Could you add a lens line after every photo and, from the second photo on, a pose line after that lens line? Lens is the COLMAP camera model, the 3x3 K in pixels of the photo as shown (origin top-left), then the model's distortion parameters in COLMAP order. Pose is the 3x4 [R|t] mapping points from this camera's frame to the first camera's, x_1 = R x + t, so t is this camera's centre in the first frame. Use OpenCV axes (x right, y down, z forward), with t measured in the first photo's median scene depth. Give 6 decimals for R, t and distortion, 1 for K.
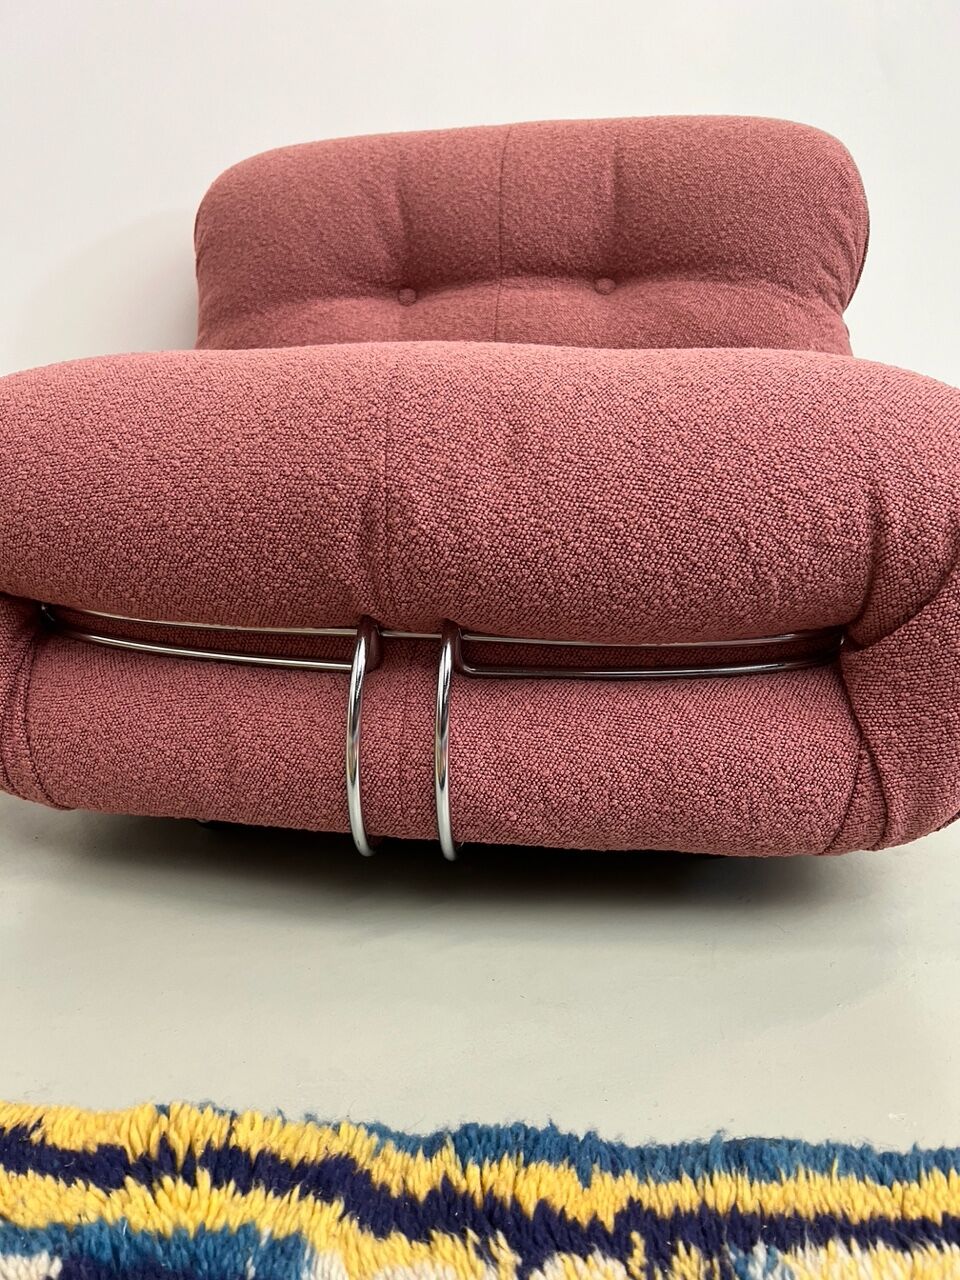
lens RADIAL K [[989.4, 0, 476.8], [0, 989.4, 641.2], [0, 0, 1]] dist [0.076847, -0.102348]
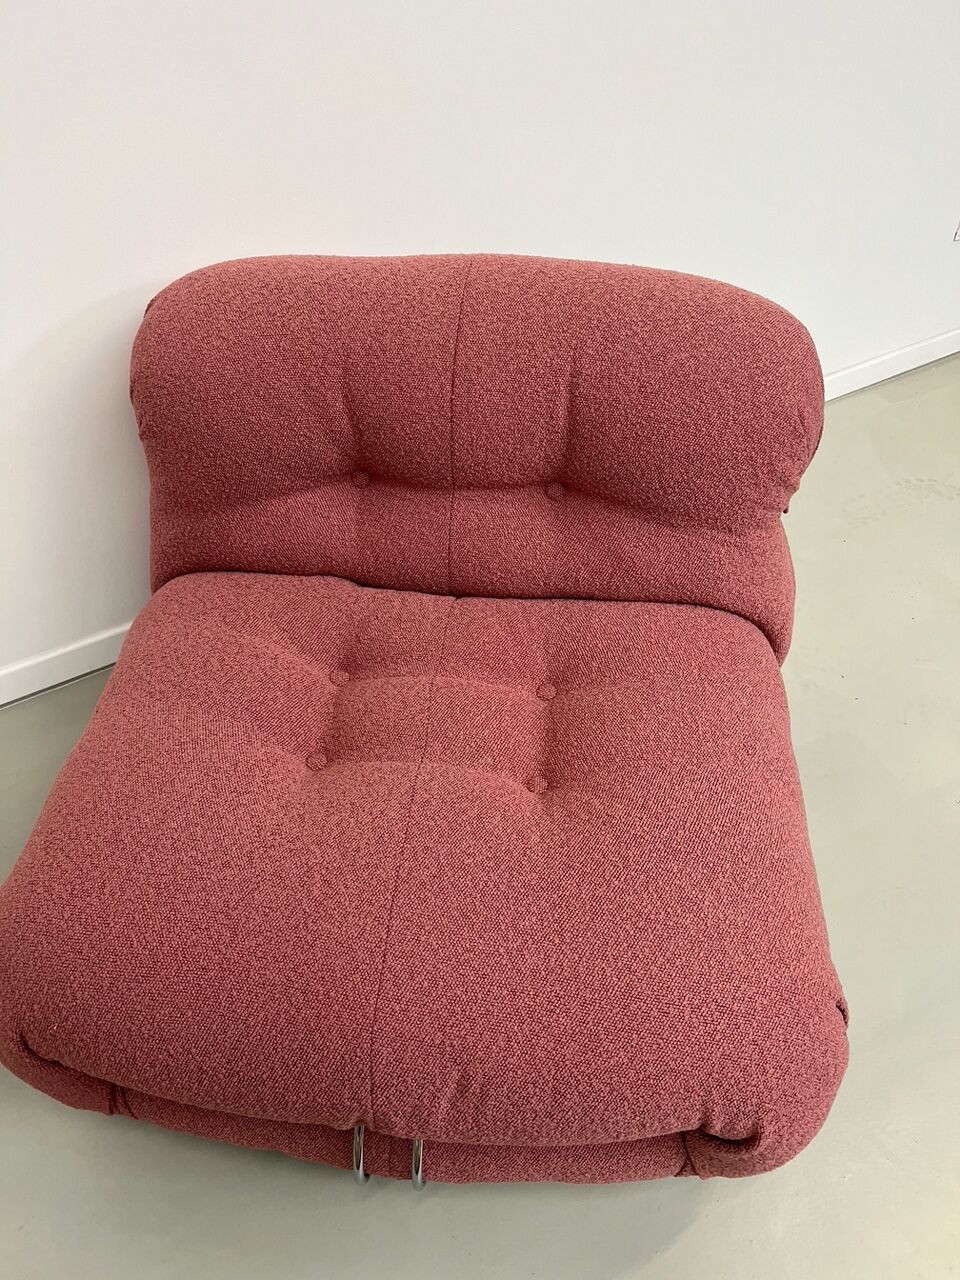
lens RADIAL K [[989.4, 0, 476.8], [0, 989.4, 641.2], [0, 0, 1]] dist [0.076847, -0.102348]
pose [[0.999486, -0.017373, 0.026932, 0.018468], [0.000035, 0.840921, 0.541157, -0.785697], [-0.032049, -0.540878, 0.840490, 0.068245]]
